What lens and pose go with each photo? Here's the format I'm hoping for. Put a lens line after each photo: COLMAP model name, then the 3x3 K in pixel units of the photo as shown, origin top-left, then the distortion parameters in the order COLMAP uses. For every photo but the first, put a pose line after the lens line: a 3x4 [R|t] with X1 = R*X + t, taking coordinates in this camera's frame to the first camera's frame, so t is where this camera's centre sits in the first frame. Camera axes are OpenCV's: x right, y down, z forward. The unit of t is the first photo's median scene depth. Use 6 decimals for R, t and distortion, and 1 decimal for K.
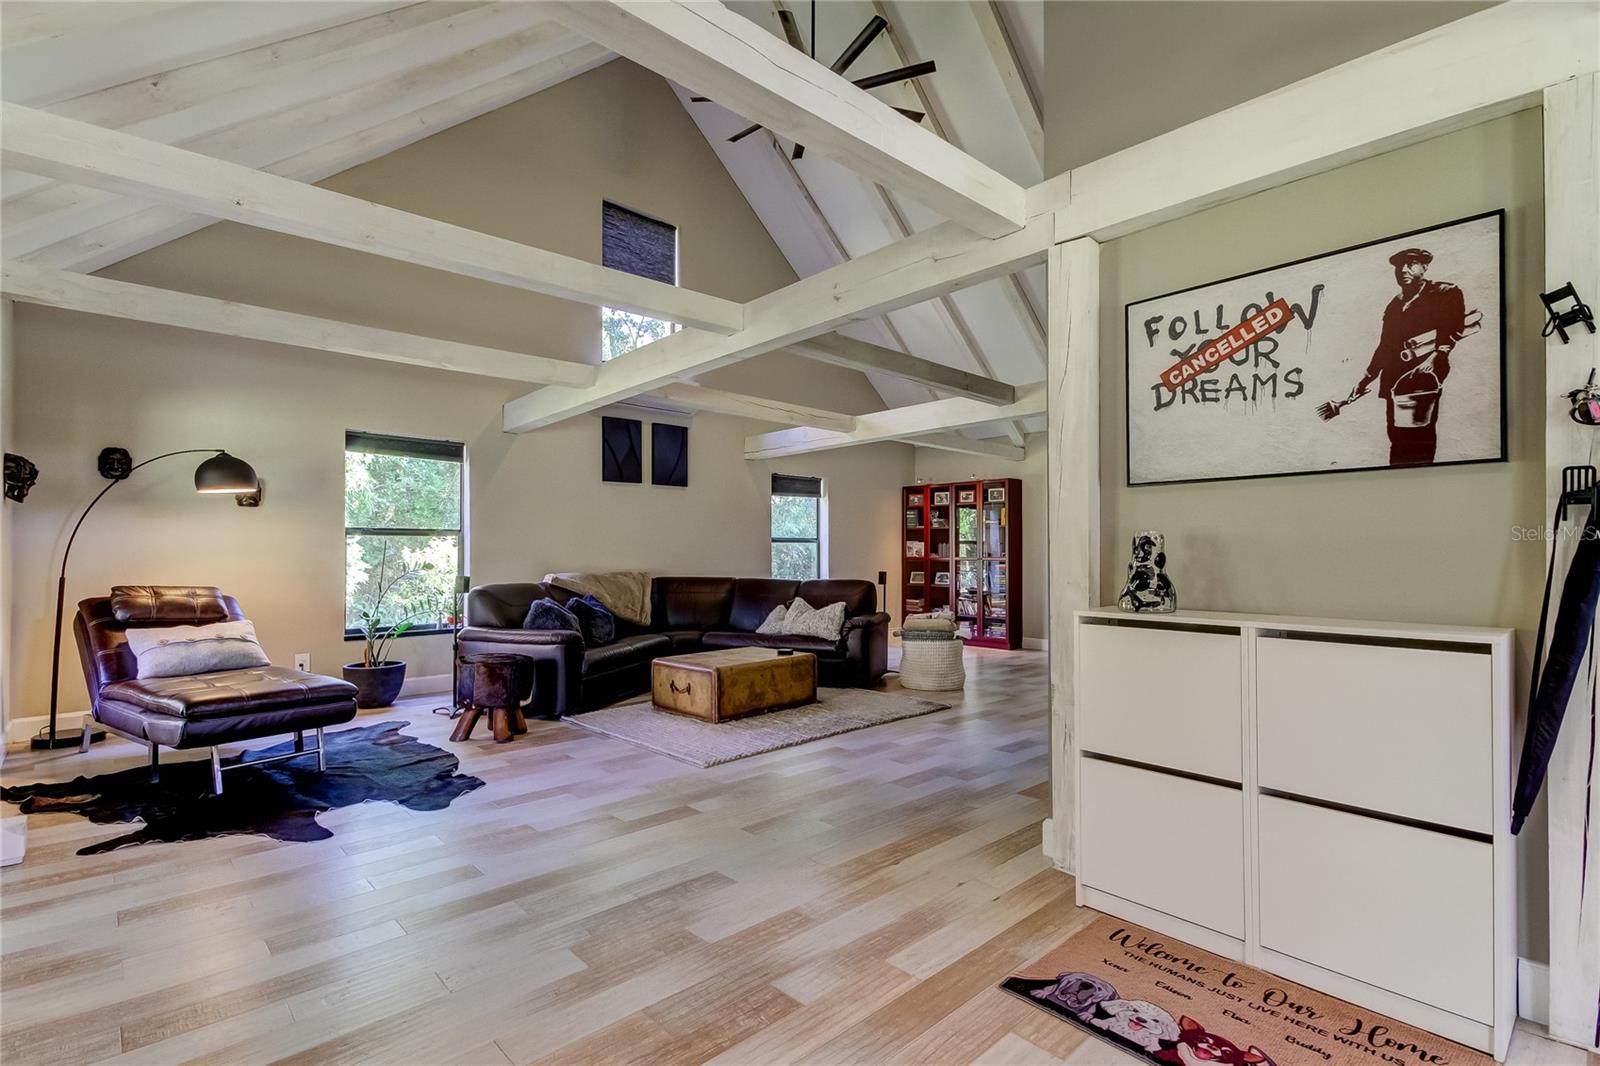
lens RADIAL K [[765.4, 0, 793.7], [0, 765.4, 544.4], [0, 0, 1]] dist [0.019183, -0.000131]
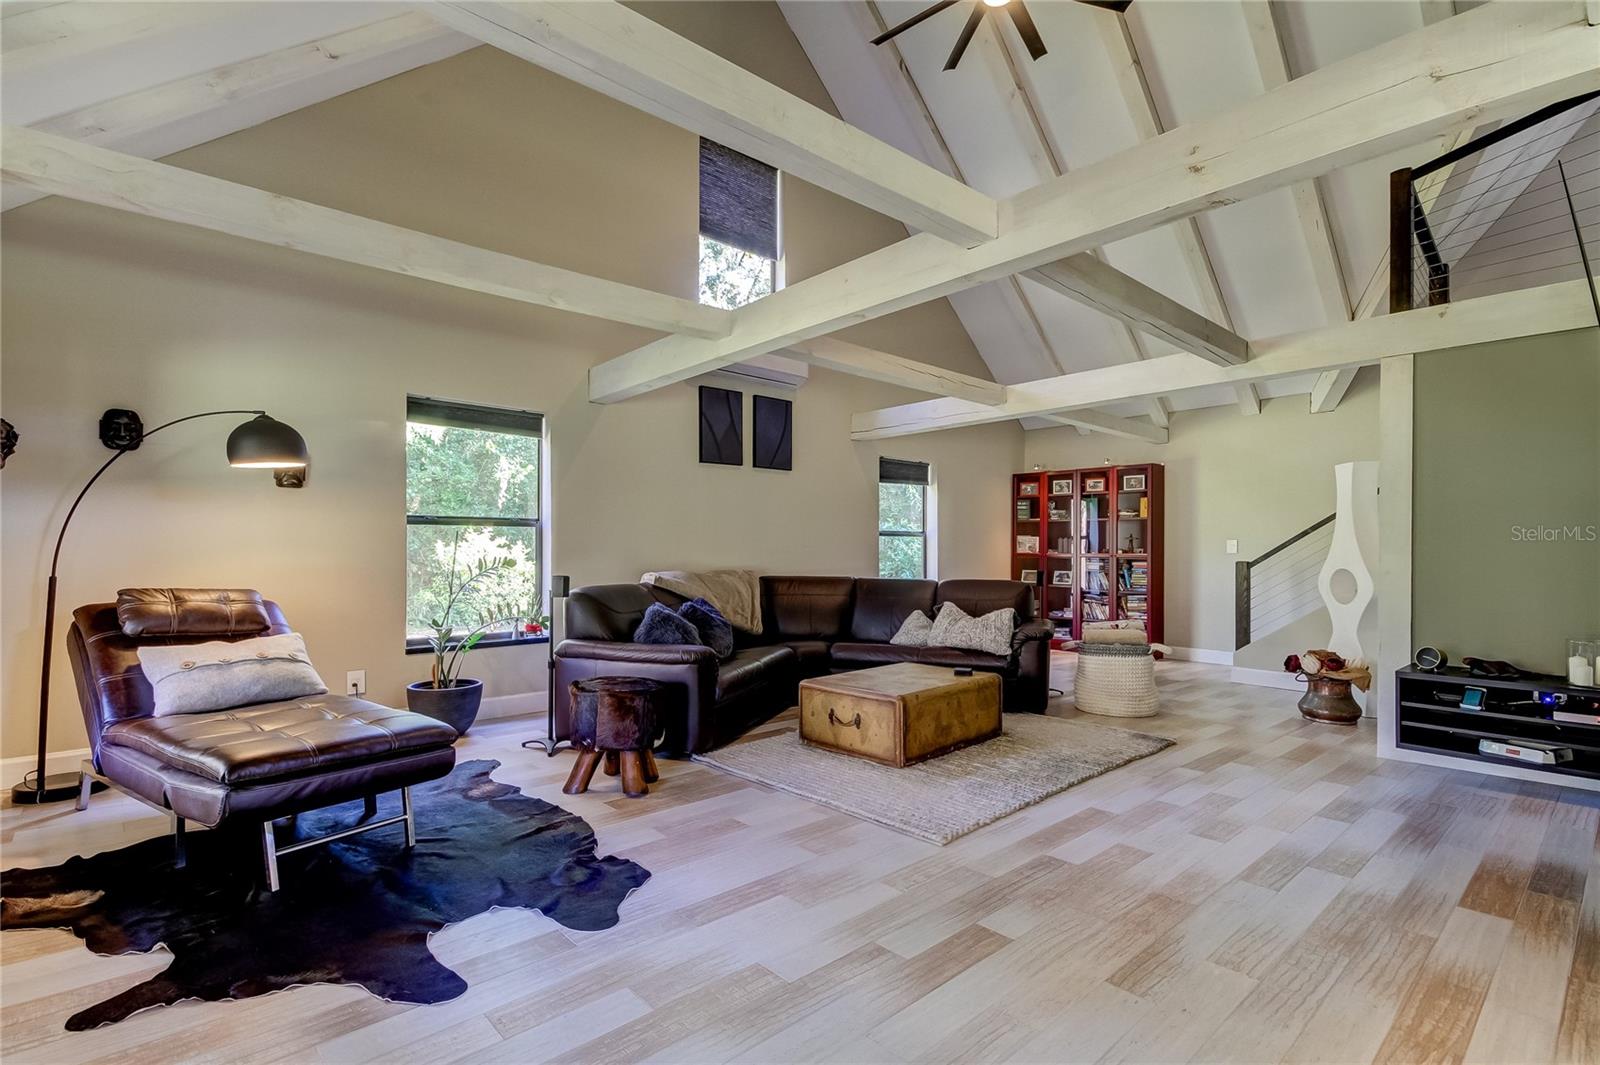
lens RADIAL K [[760.3, 0, 805.4], [0, 760.3, 546.4], [0, 0, 1]] dist [0.014963, 0.000294]
pose [[0.999945, 0.003820, 0.009807, -0.203833], [-0.003903, 0.999957, 0.008450, 0.003644], [-0.009774, -0.008487, 0.999916, 0.230582]]
